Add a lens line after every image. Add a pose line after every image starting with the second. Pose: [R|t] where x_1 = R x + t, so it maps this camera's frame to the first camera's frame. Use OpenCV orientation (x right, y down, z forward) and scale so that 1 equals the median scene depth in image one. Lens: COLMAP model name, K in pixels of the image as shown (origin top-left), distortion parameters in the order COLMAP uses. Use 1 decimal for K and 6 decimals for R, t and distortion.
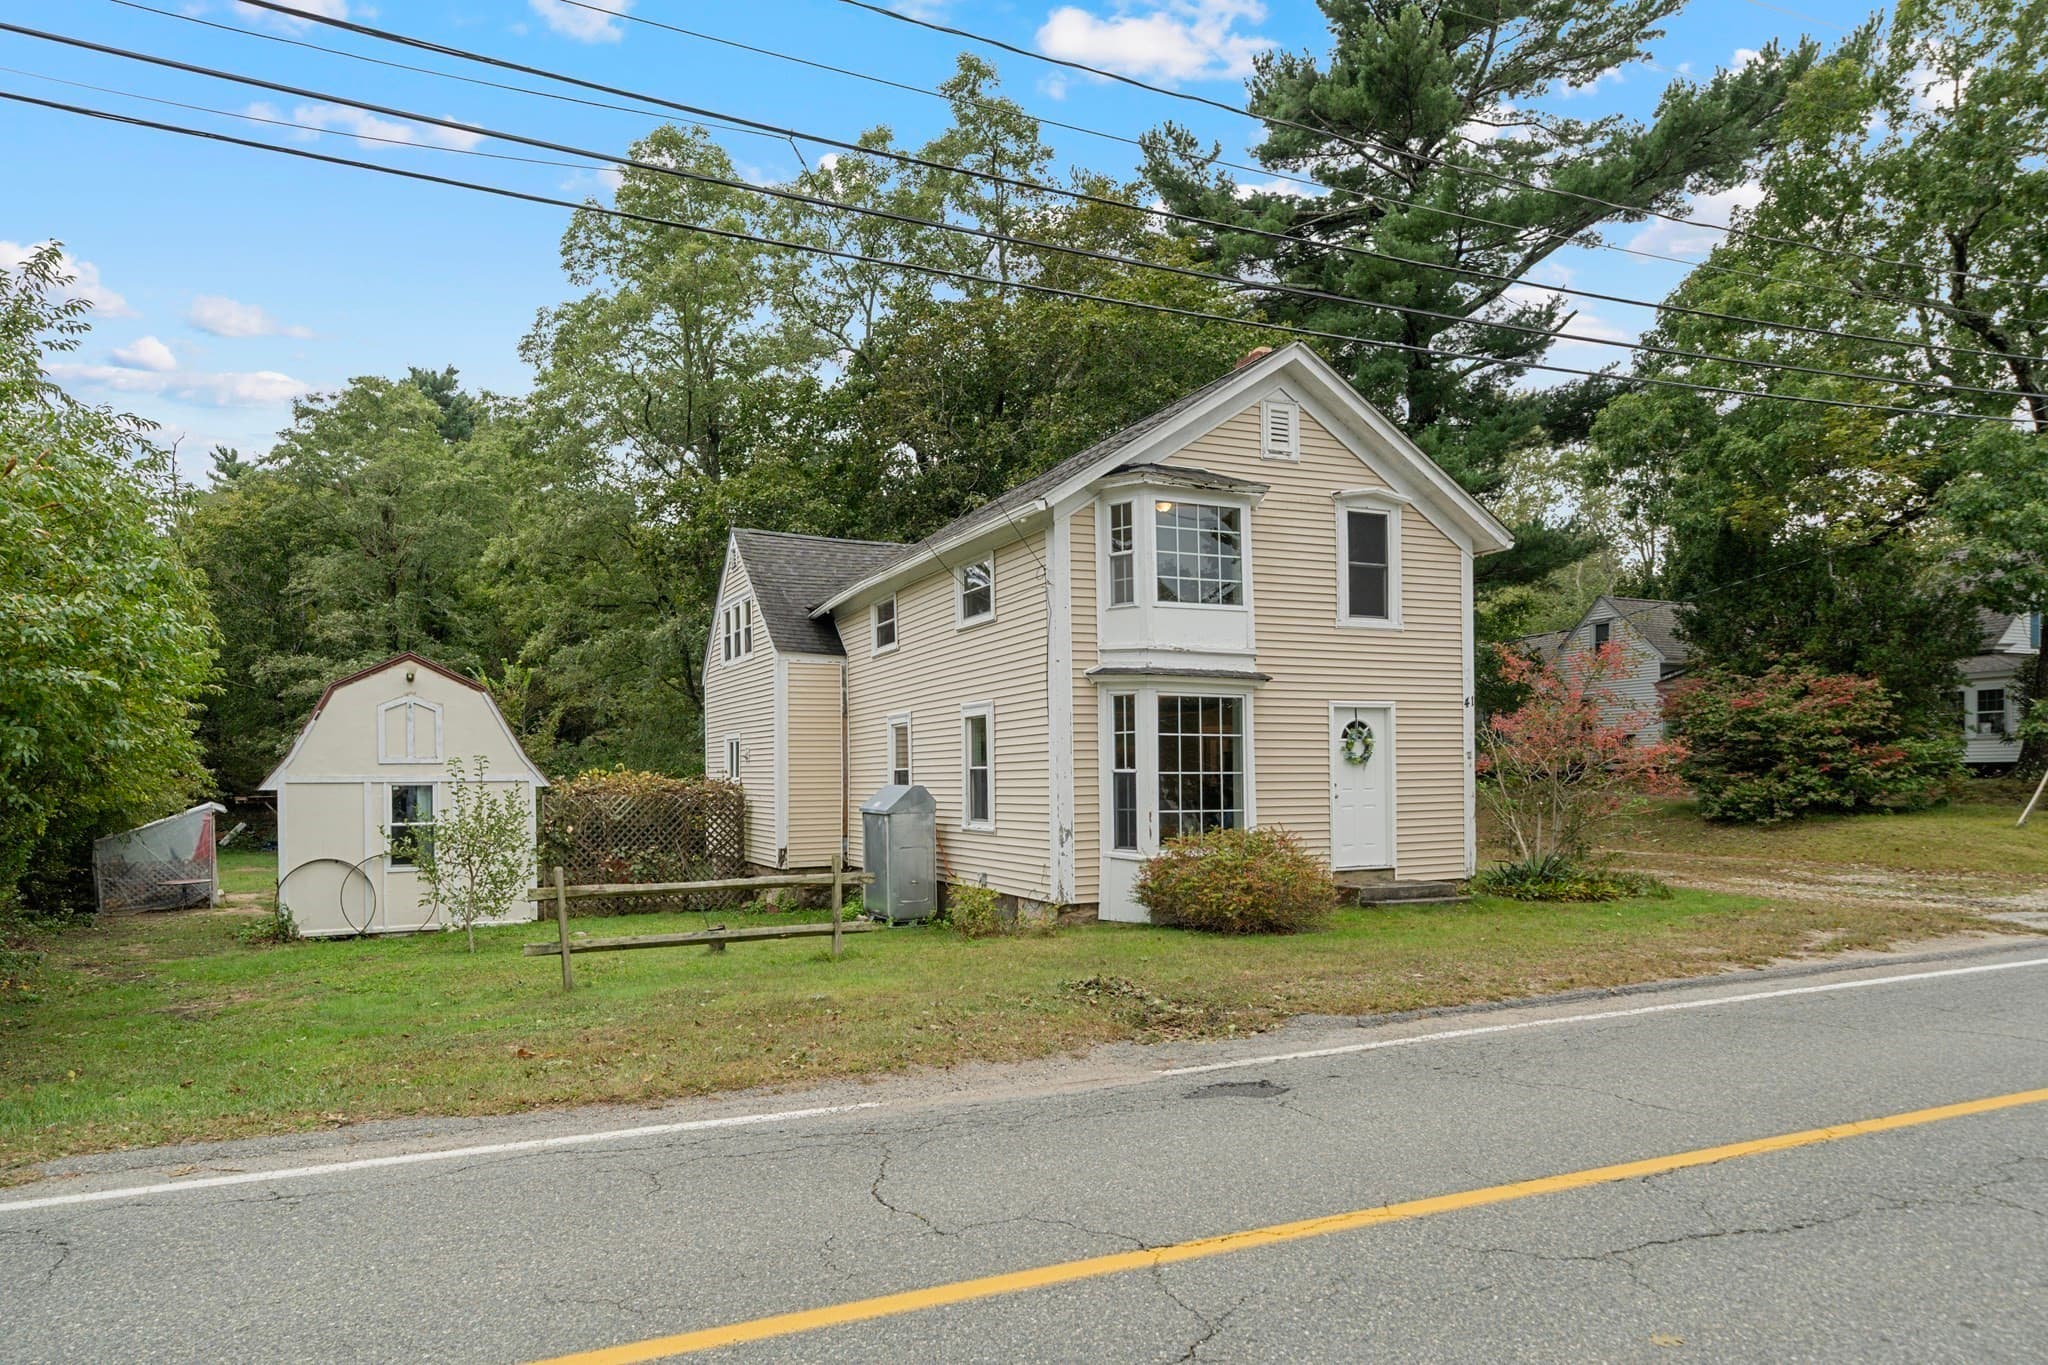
lens RADIAL K [[1261.0, 0, 1018.6], [0, 1261.0, 766.7], [0, 0, 1]] dist [-0.004364, -0.001509]
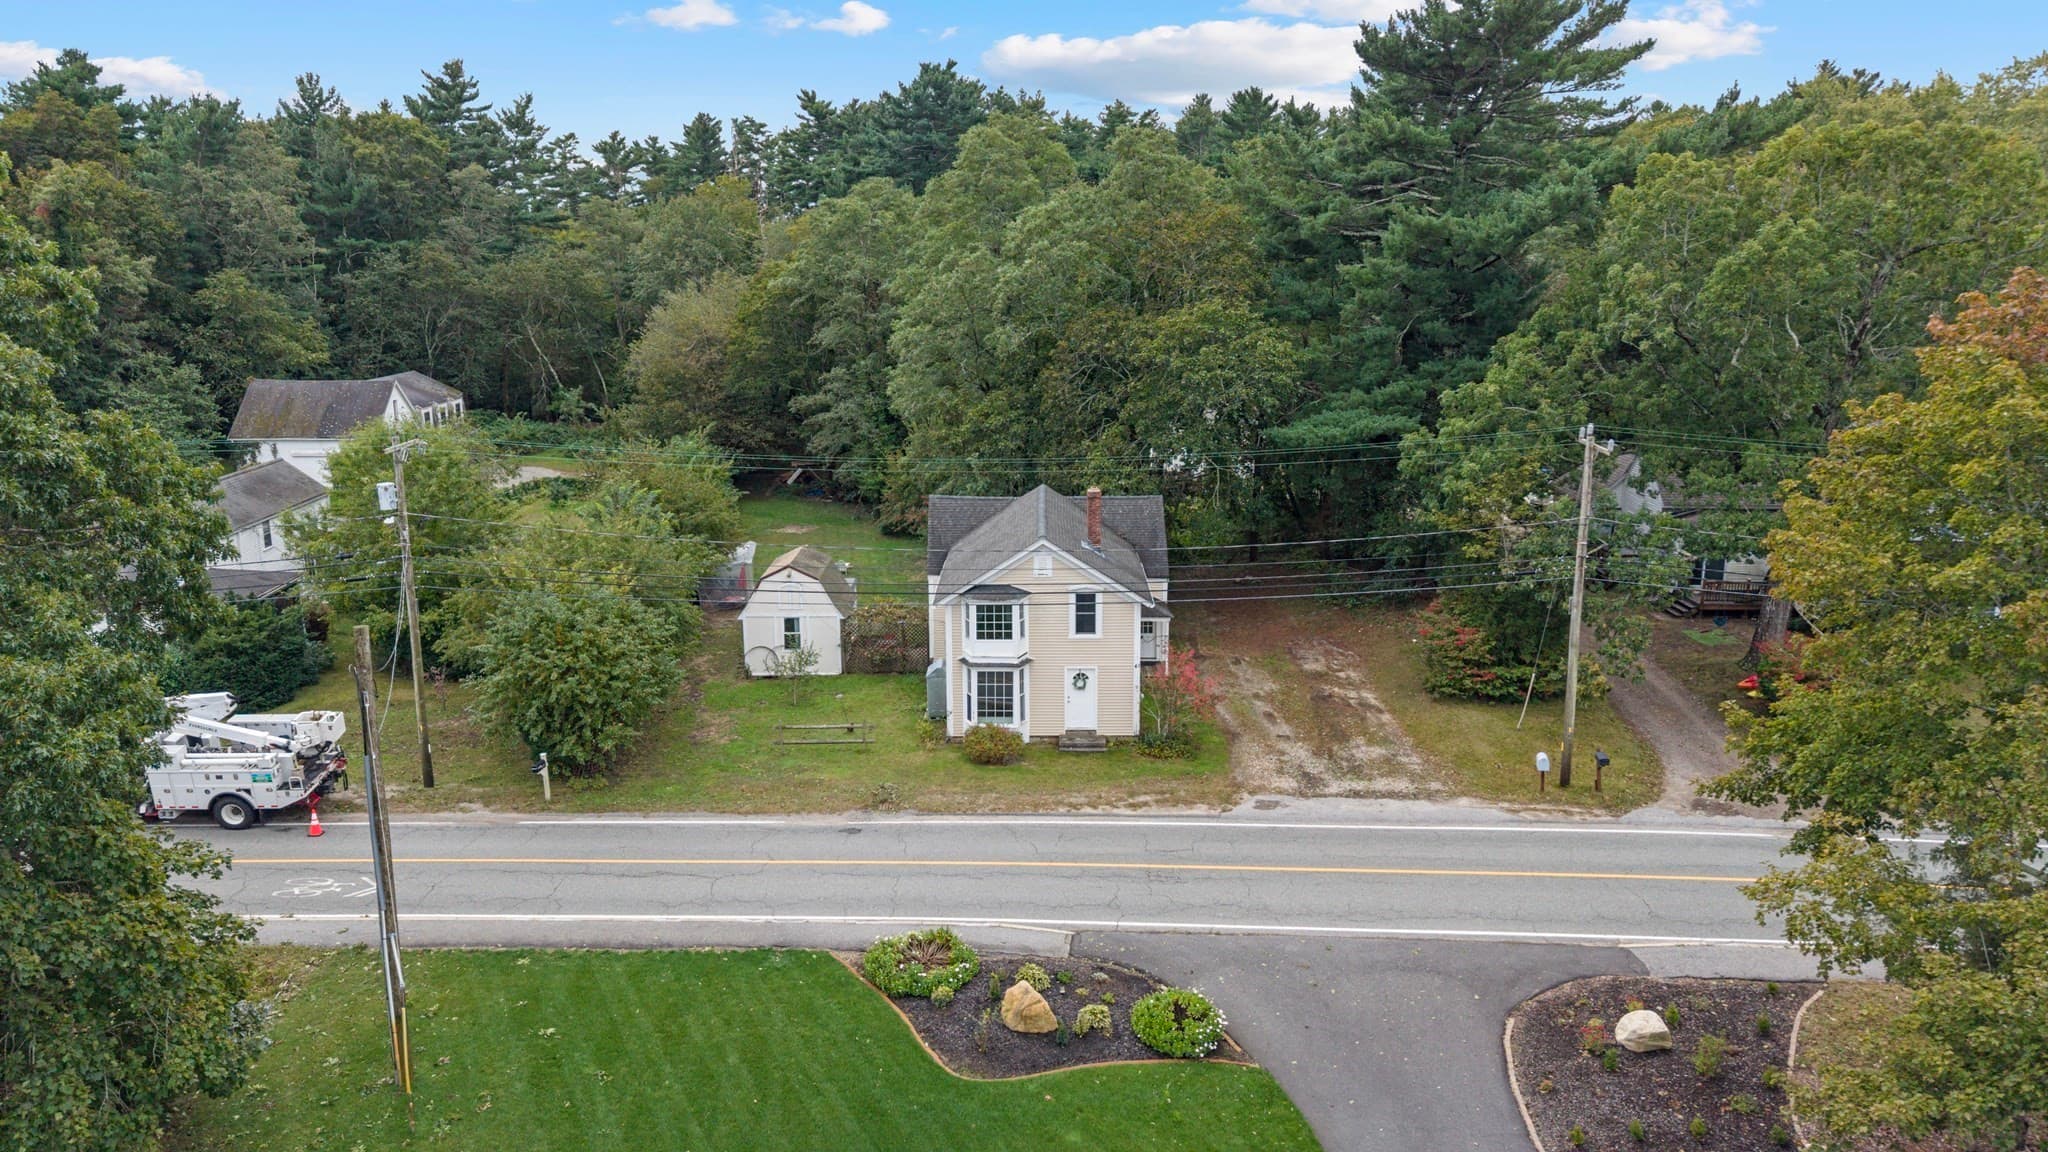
lens RADIAL K [[1379.2, 0, 1024.0], [0, 1379.2, 576.0], [0, 0, 1]] dist [0.082475, -0.099607]
pose [[0.900488, 0.104552, -0.422125, 1.157202], [-0.000571, 0.970954, 0.239267, -0.780705], [0.434880, -0.215216, 0.874392, -1.250763]]
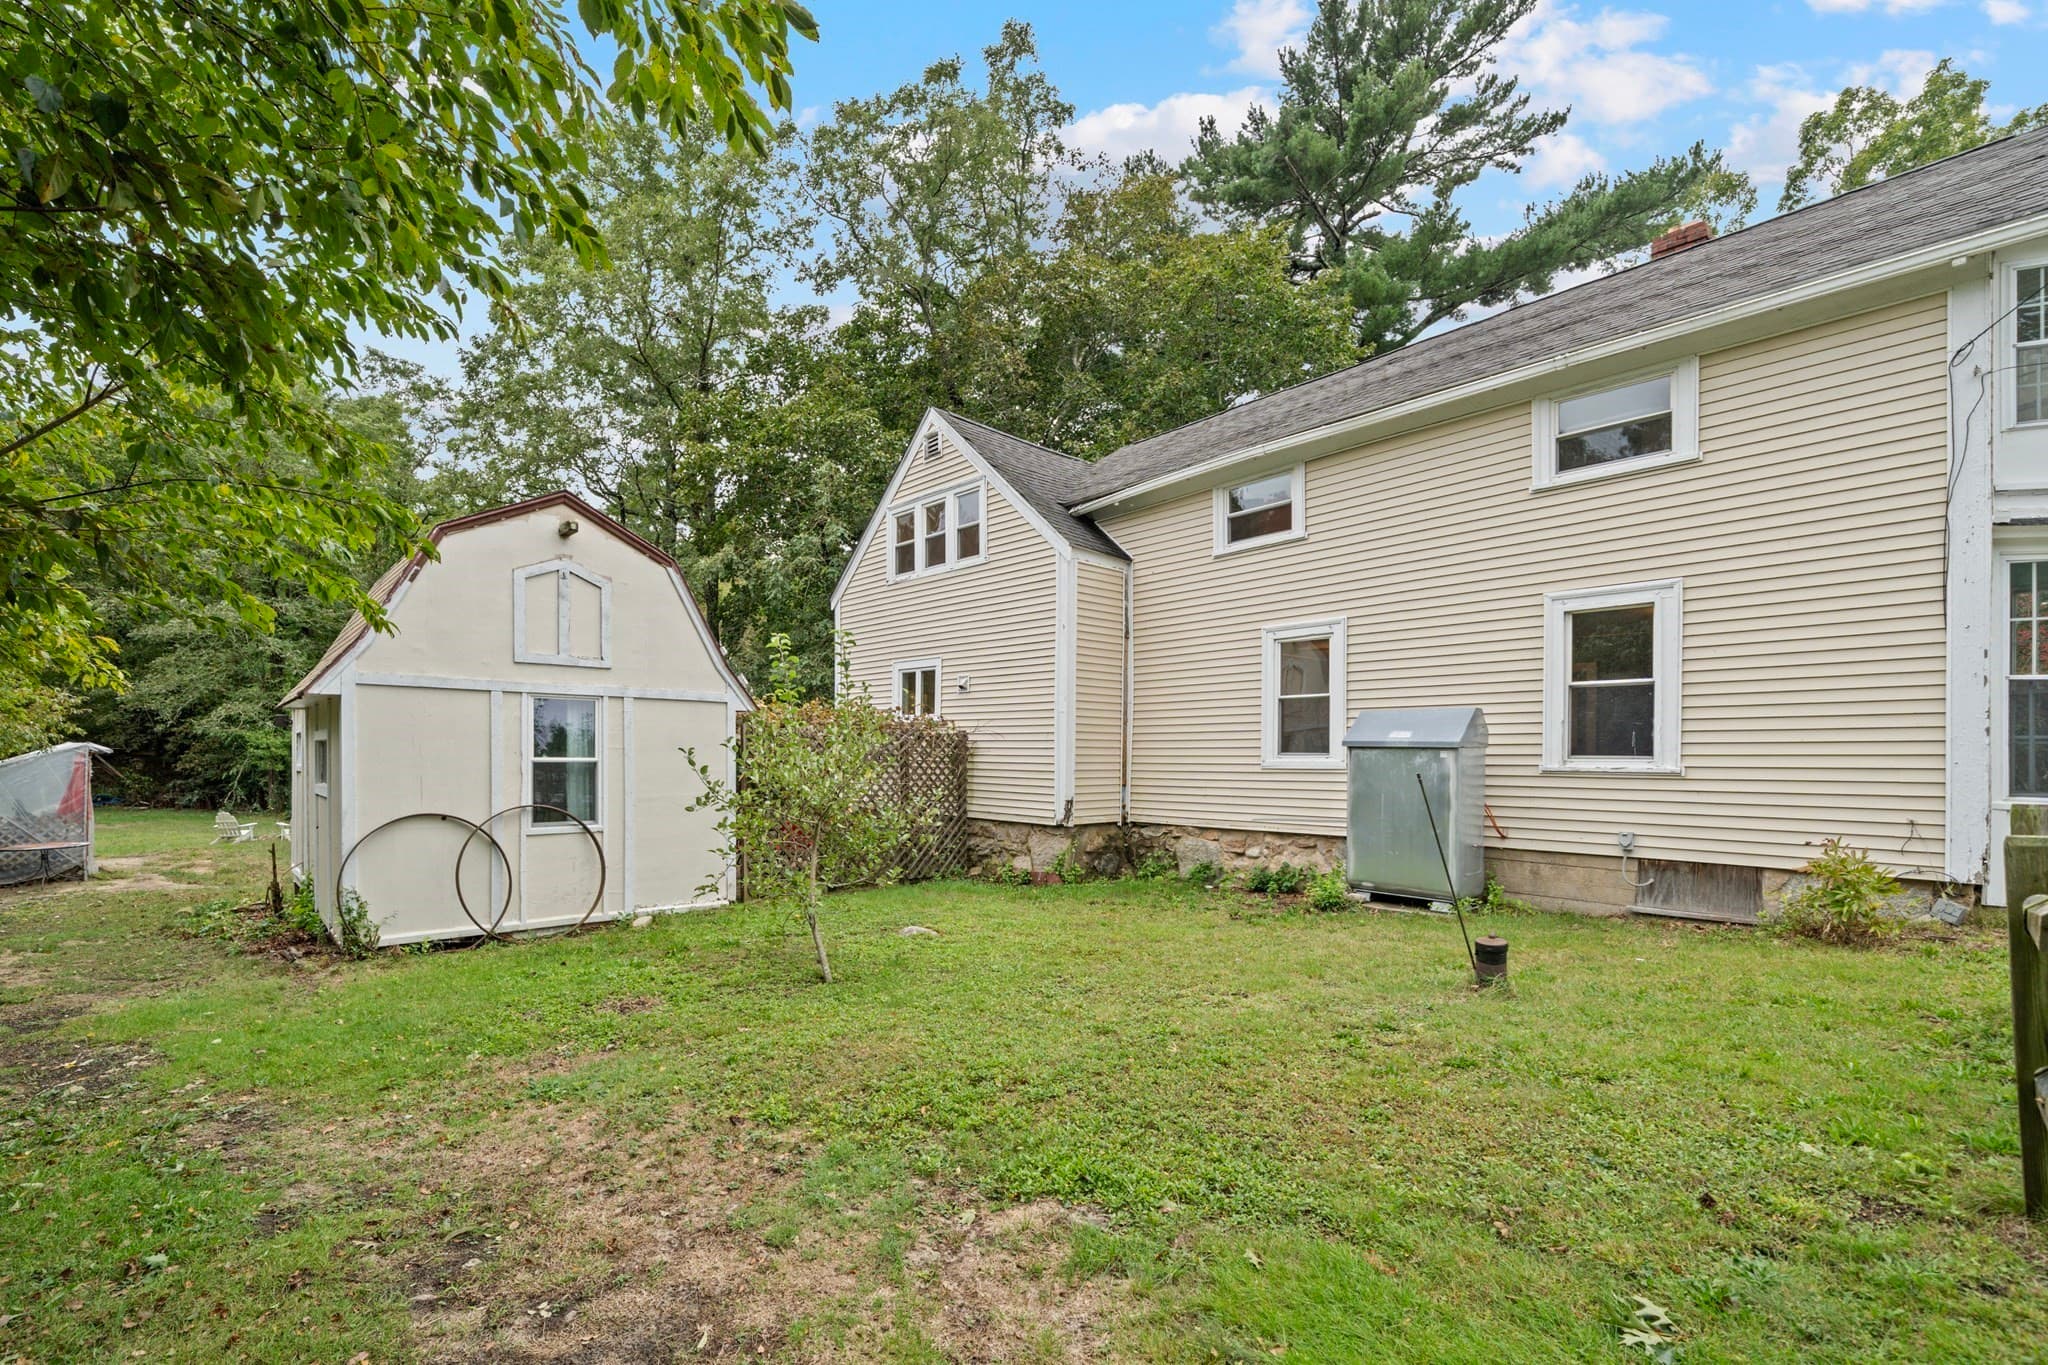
lens RADIAL K [[909.8, 0, 1024.2], [0, 909.8, 753.1], [0, 0, 1]] dist [0.001771, 0.000033]
pose [[0.959886, 0.018398, 0.279786, -0.420505], [-0.020293, 0.999787, 0.003877, 0.039112], [-0.279655, -0.009400, 0.960055, 0.530389]]
